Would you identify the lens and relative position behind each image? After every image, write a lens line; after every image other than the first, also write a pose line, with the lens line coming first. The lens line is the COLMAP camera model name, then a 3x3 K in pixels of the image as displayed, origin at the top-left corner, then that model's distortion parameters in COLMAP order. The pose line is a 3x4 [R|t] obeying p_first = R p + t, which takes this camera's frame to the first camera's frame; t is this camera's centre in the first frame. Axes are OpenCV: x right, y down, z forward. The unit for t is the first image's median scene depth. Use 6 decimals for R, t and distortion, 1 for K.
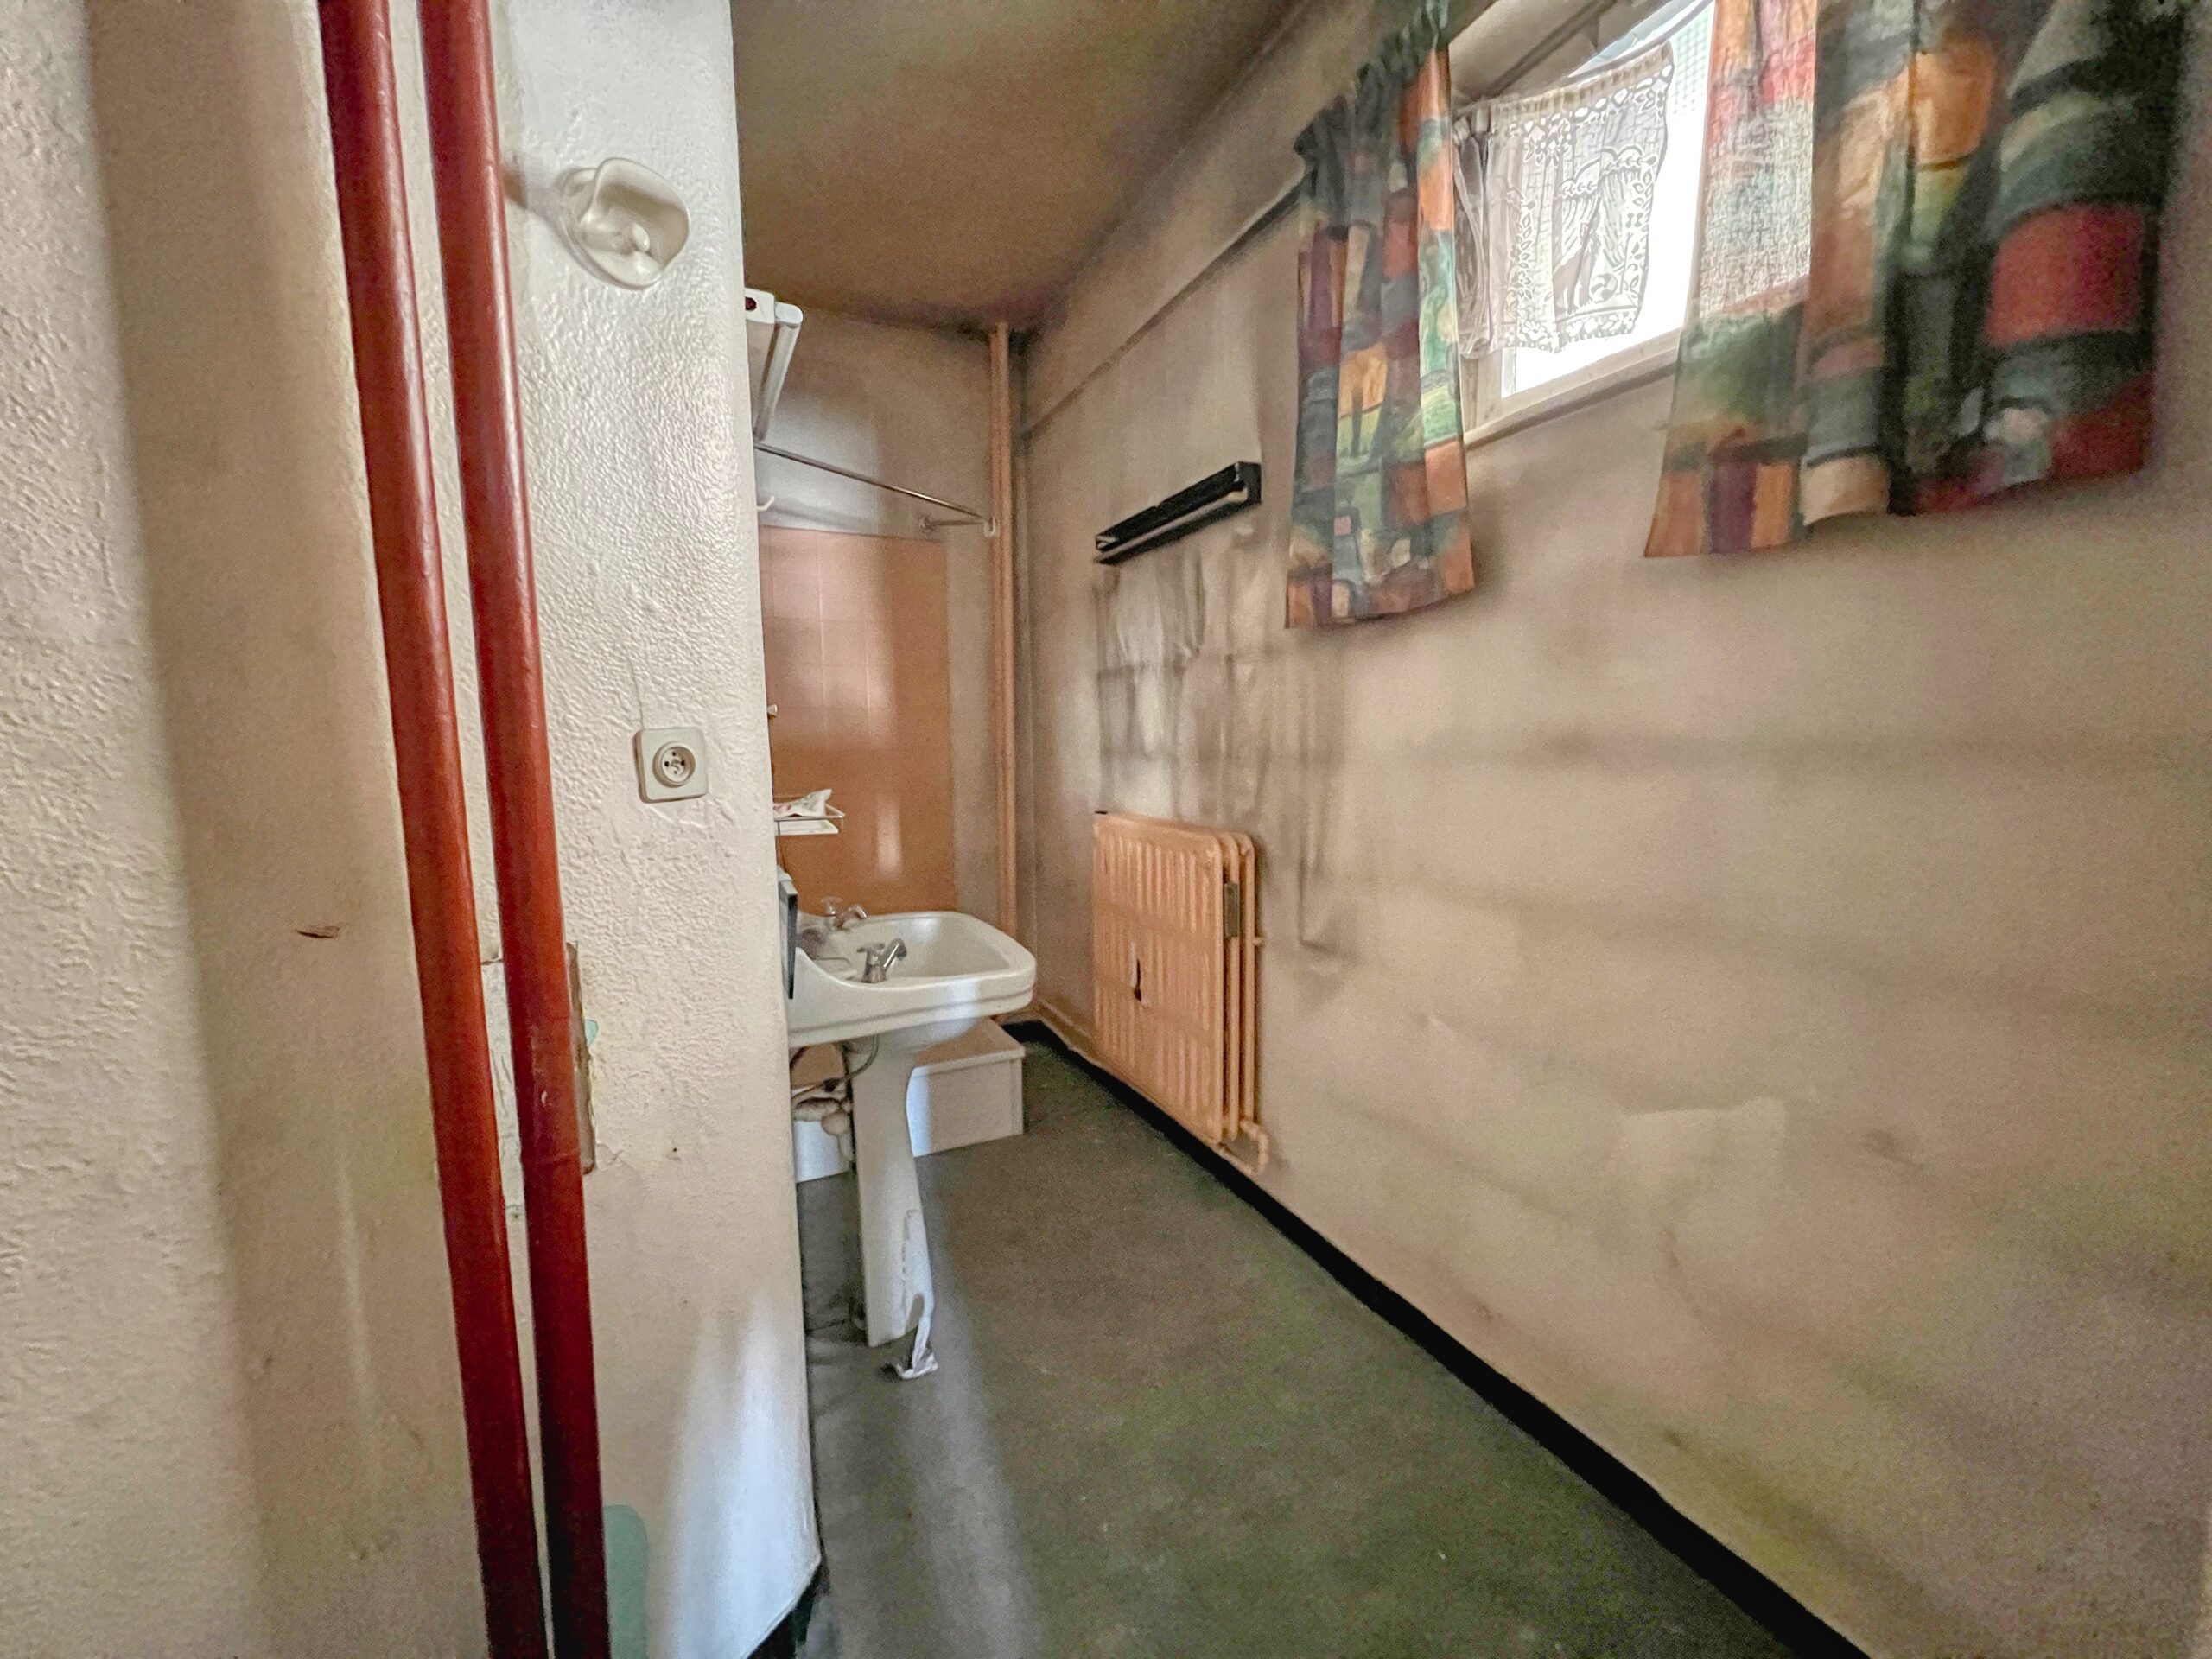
lens RADIAL K [[891.3, 0, 1109.0], [0, 891.3, 829.3], [0, 0, 1]] dist [-0.000180, 0.000025]
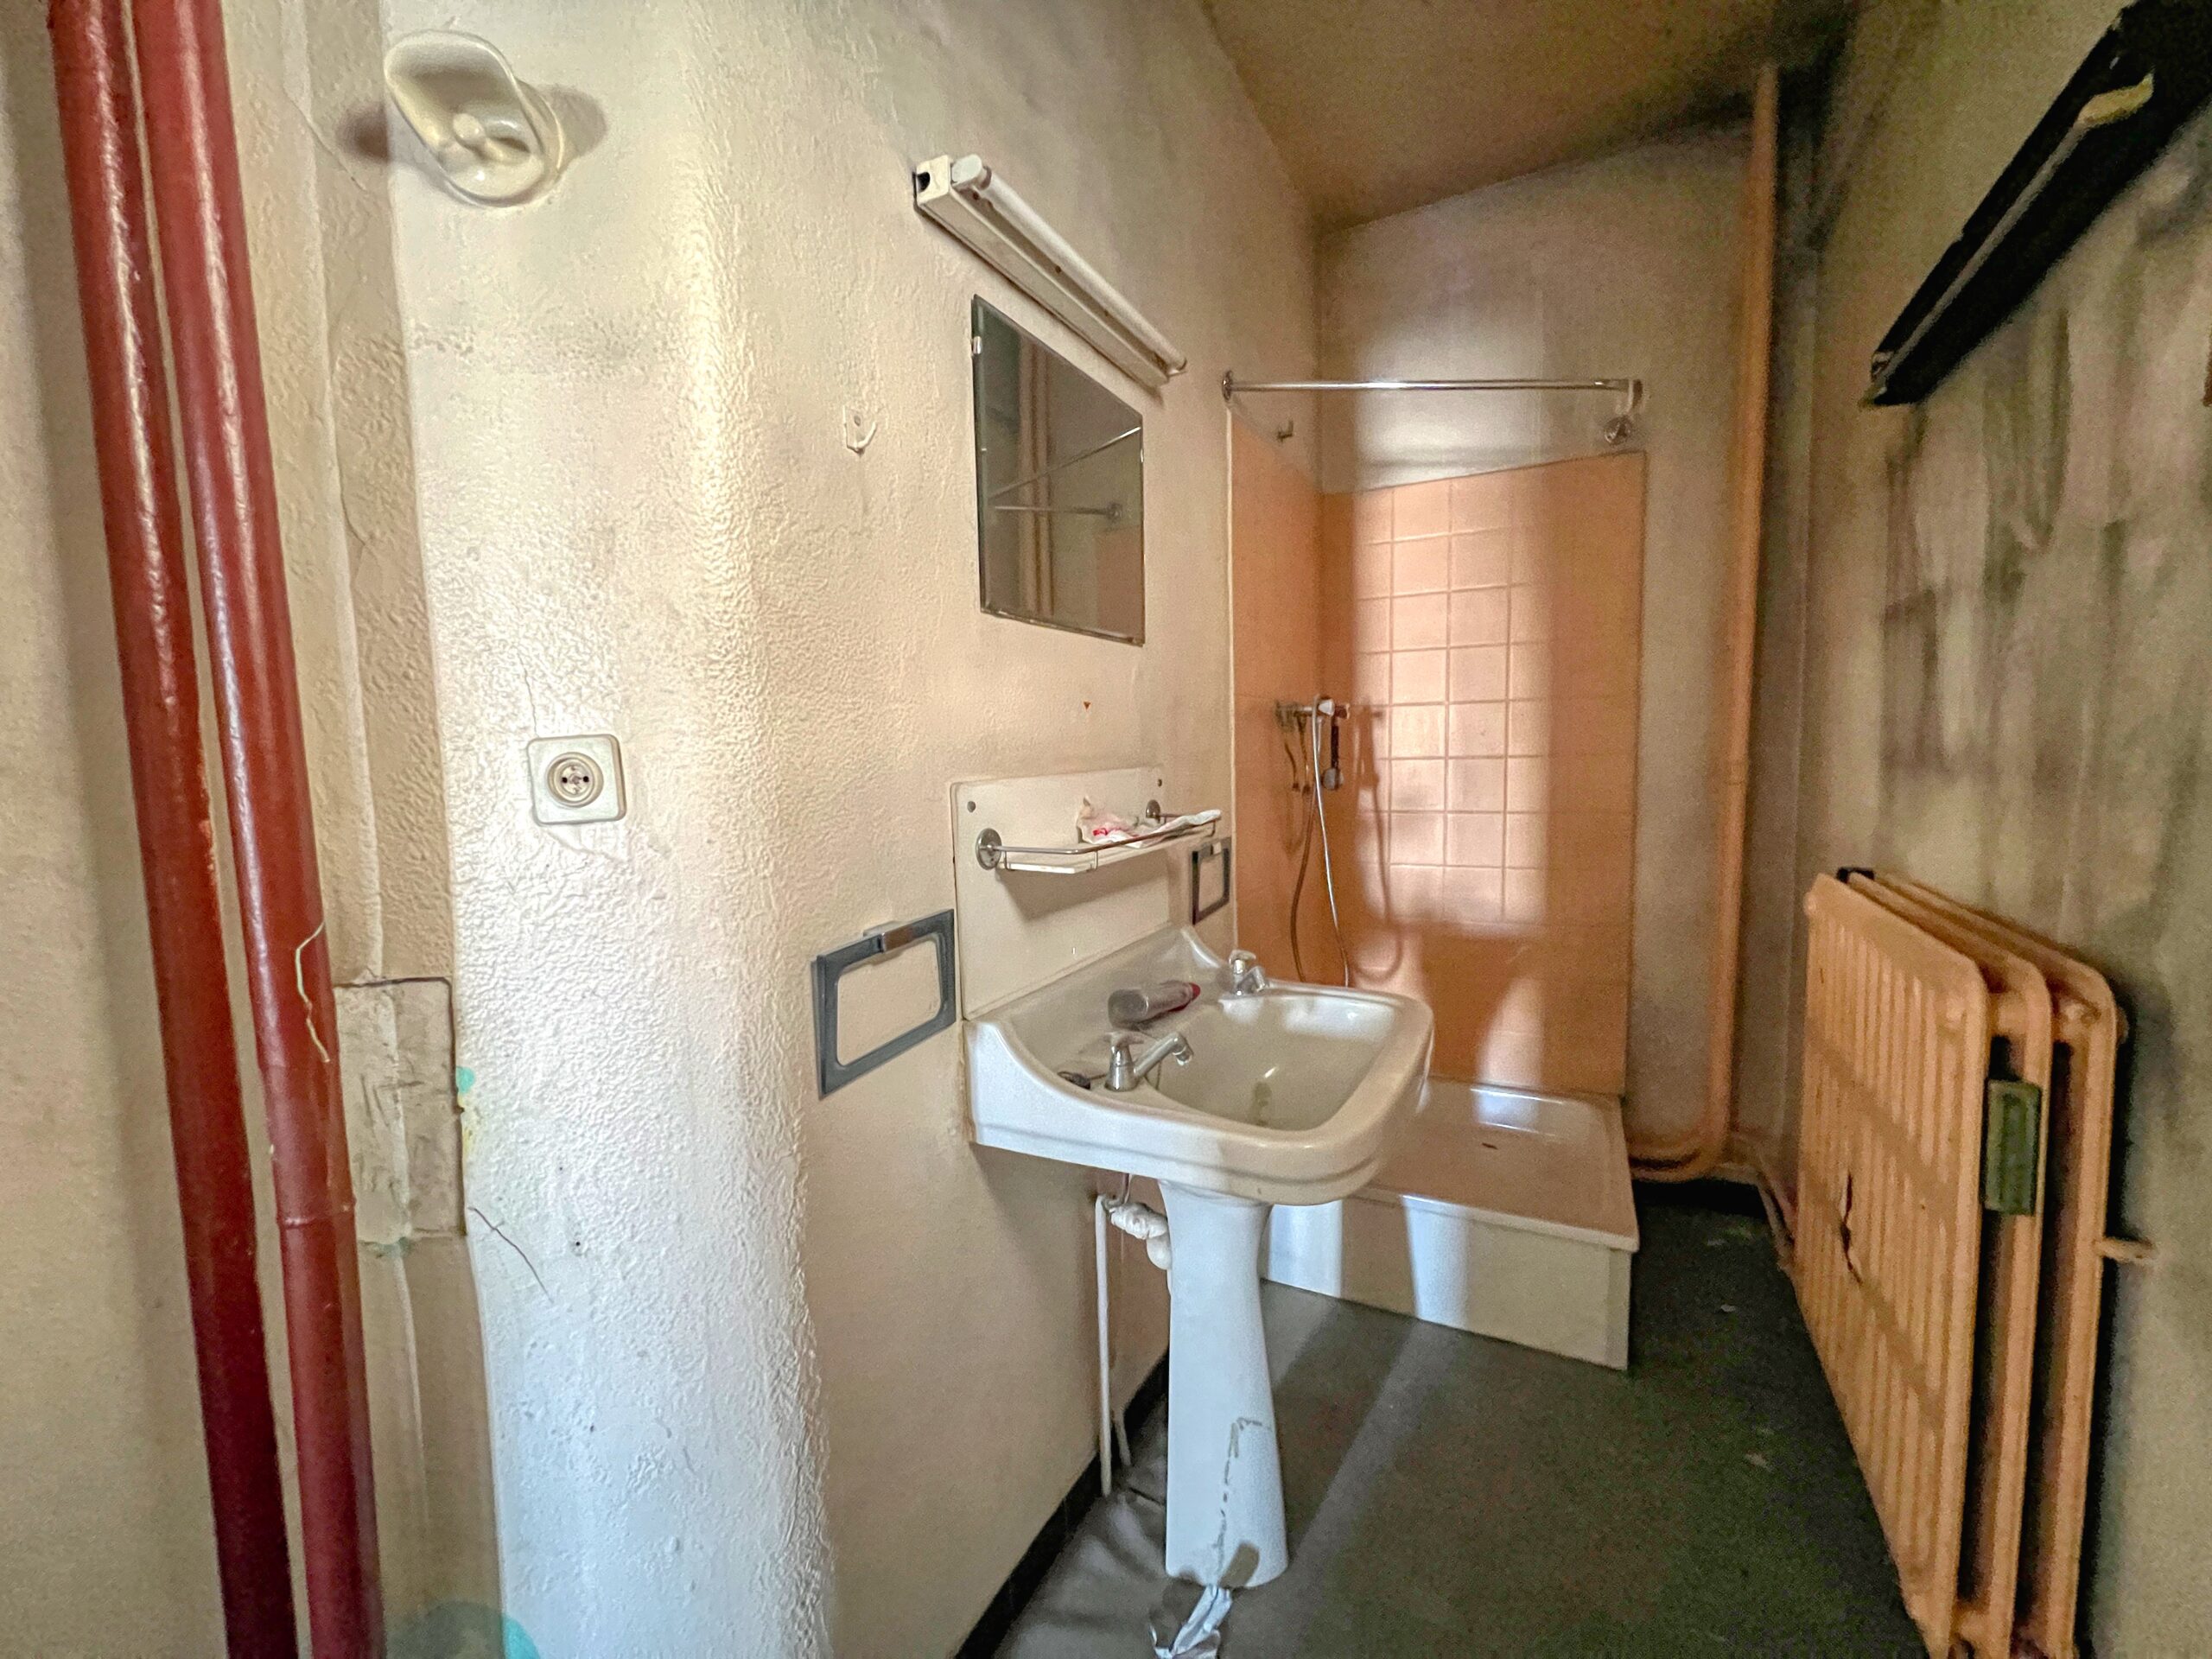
lens RADIAL K [[891.3, 0, 1107.1], [0, 891.3, 831.3], [0, 0, 1]] dist [-0.000180, 0.000025]
pose [[0.591637, 0.066370, -0.803468, 0.196915], [-0.067906, 0.997167, 0.032367, -0.037001], [0.803340, 0.035411, 0.594467, 0.390689]]
